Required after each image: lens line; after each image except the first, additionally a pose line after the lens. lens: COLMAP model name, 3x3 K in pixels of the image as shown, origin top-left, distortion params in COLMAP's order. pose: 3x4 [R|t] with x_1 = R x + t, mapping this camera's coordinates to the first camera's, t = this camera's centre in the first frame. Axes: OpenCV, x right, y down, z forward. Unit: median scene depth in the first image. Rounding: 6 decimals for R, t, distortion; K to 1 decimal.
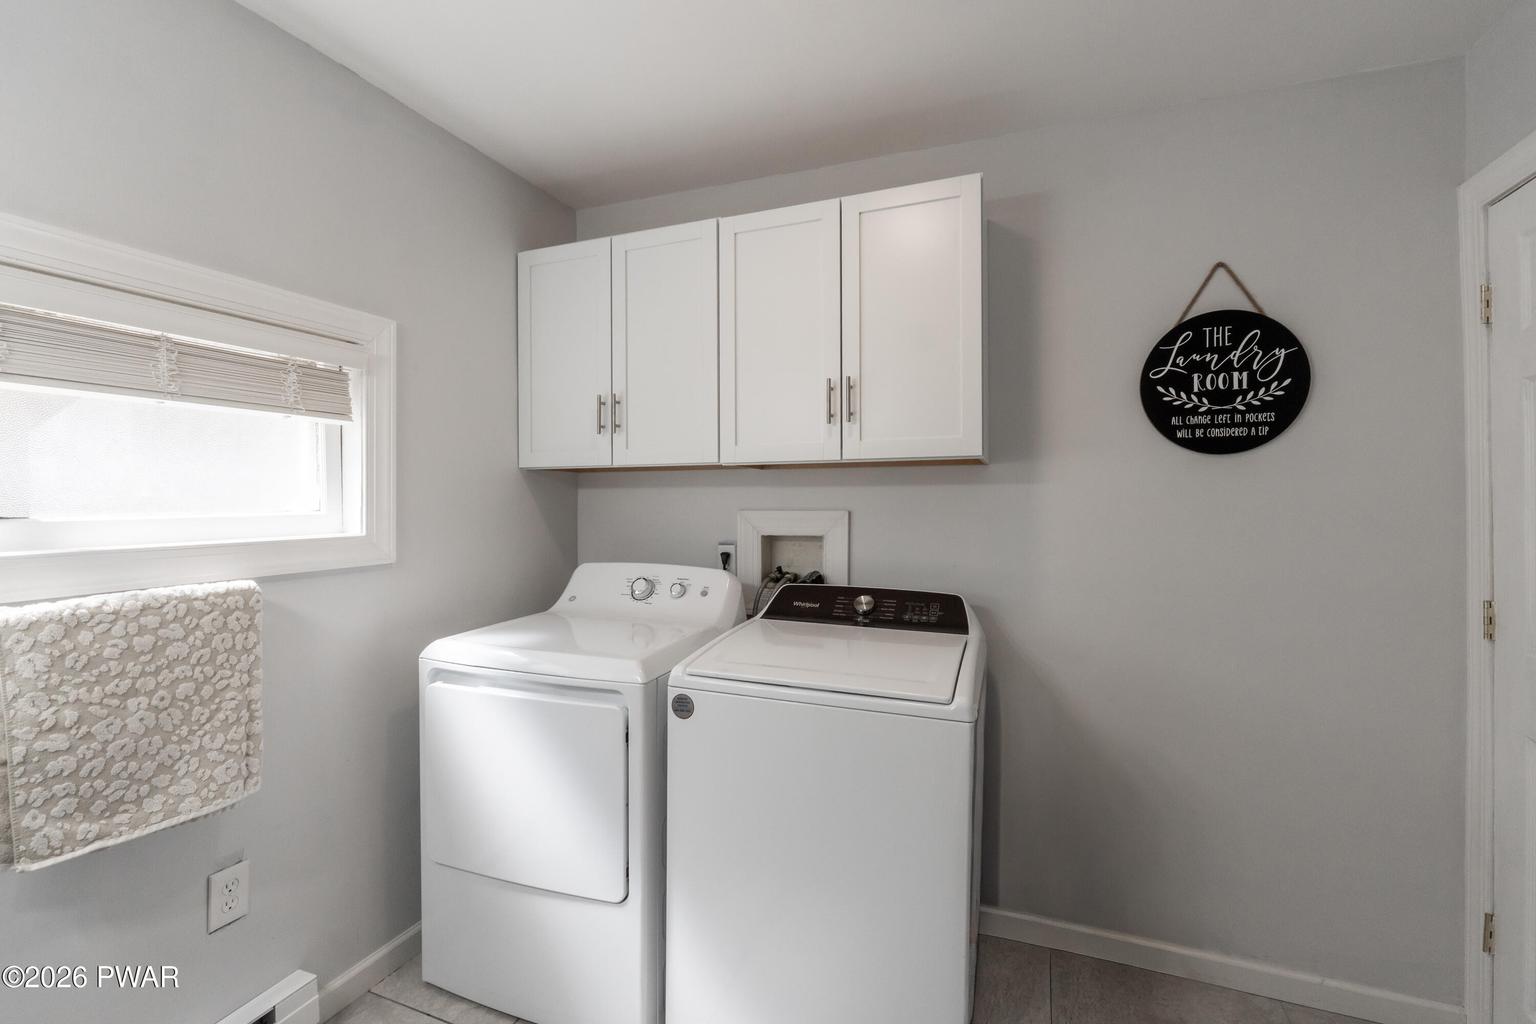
lens RADIAL K [[655.5, 0, 778.0], [0, 655.5, 494.6], [0, 0, 1]] dist [-0.005529, -0.000477]
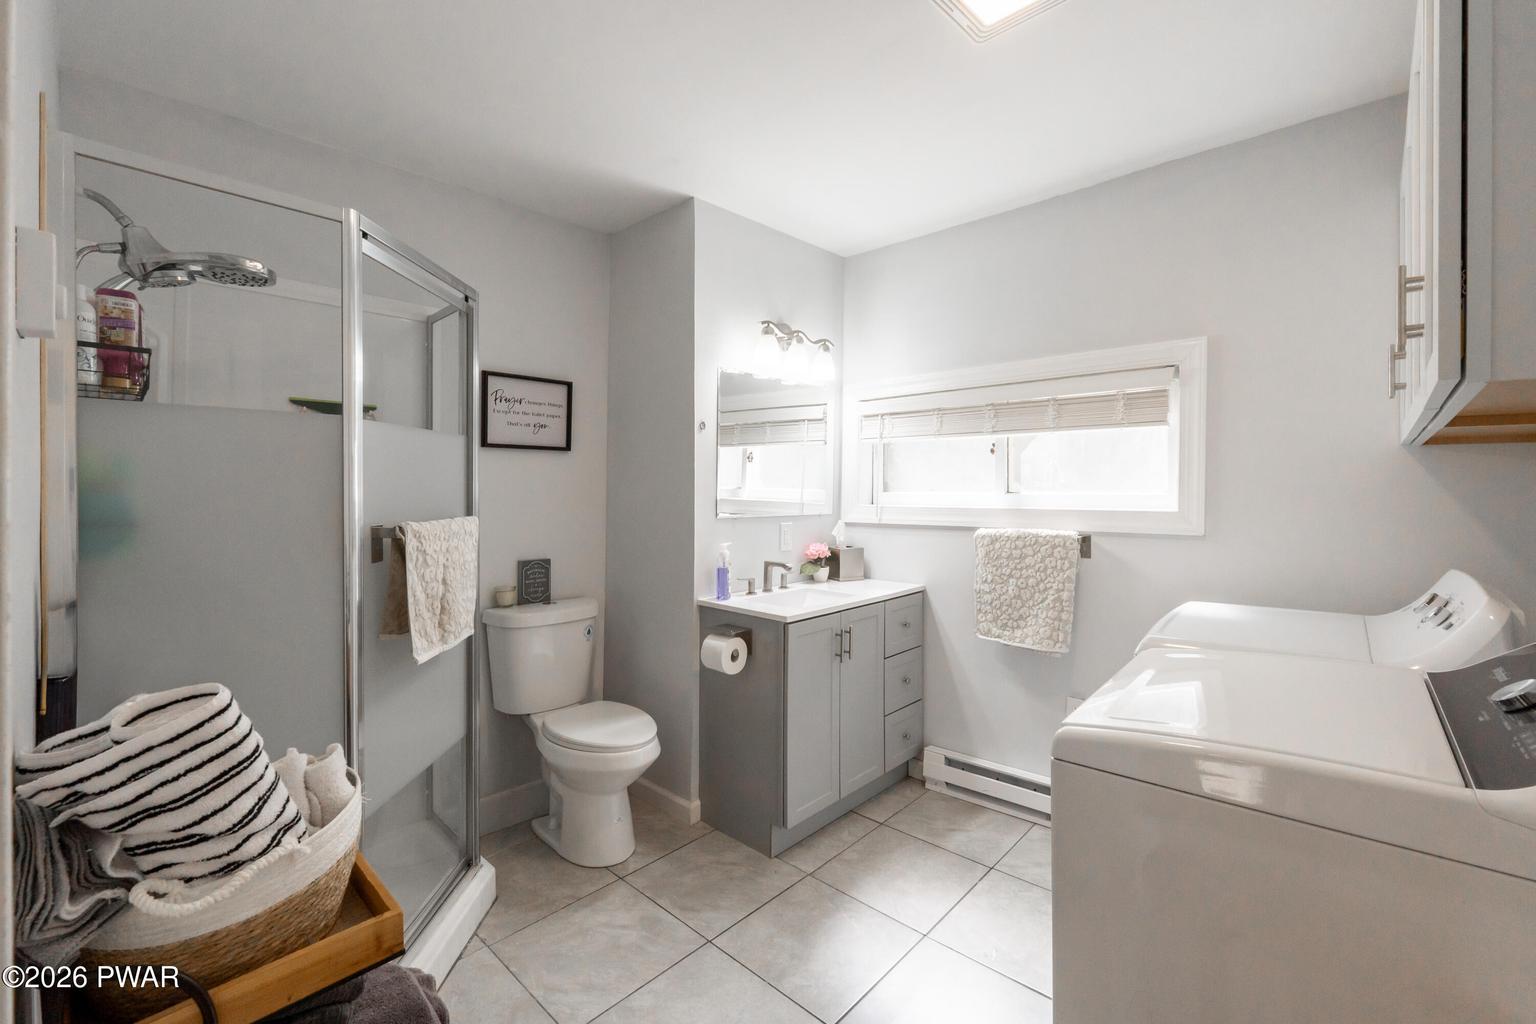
lens RADIAL K [[655.5, 0, 778.0], [0, 655.5, 494.6], [0, 0, 1]] dist [-0.005529, -0.000477]
pose [[-0.362309, 0.004982, -0.932045, 1.150513], [0.001717, 0.999988, 0.004678, 0.027956], [0.932056, 0.000095, -0.362313, 0.978394]]
